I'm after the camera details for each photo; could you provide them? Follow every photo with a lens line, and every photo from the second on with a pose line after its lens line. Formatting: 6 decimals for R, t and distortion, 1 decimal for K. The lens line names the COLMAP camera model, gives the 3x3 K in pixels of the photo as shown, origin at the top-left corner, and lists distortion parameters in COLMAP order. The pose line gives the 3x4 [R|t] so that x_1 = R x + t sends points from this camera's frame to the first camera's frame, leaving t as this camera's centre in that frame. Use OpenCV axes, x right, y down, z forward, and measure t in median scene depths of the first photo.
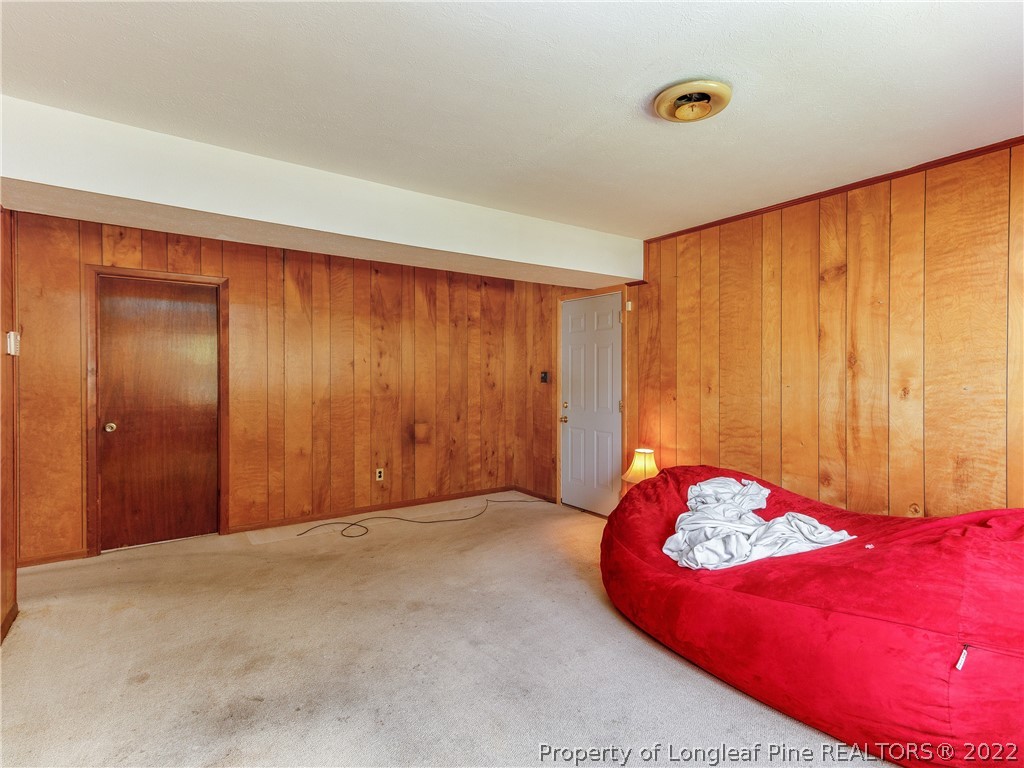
lens RADIAL K [[521.6, 0, 510.0], [0, 521.6, 361.7], [0, 0, 1]] dist [0.012926, 0.000032]
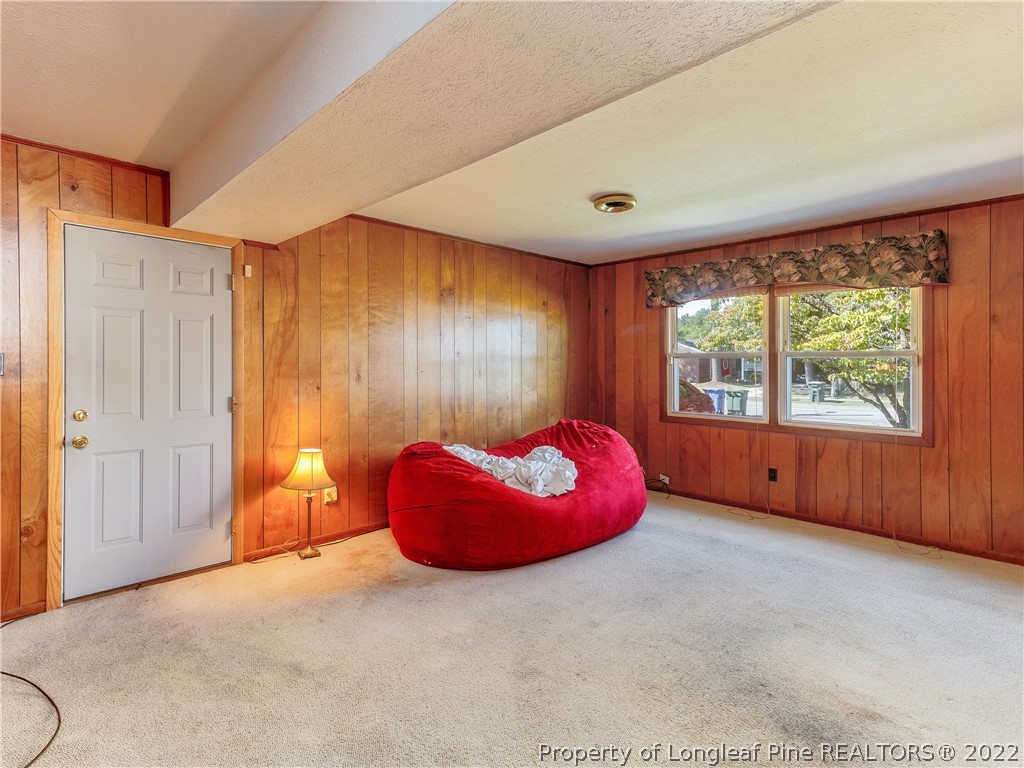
lens RADIAL K [[521.6, 0, 510.0], [0, 521.6, 361.7], [0, 0, 1]] dist [0.012926, 0.000032]
pose [[-0.162994, 0.009201, 0.986584, -0.607033], [-0.026131, 0.999565, -0.013639, 0.026604], [-0.986281, -0.028004, -0.162683, 0.775593]]
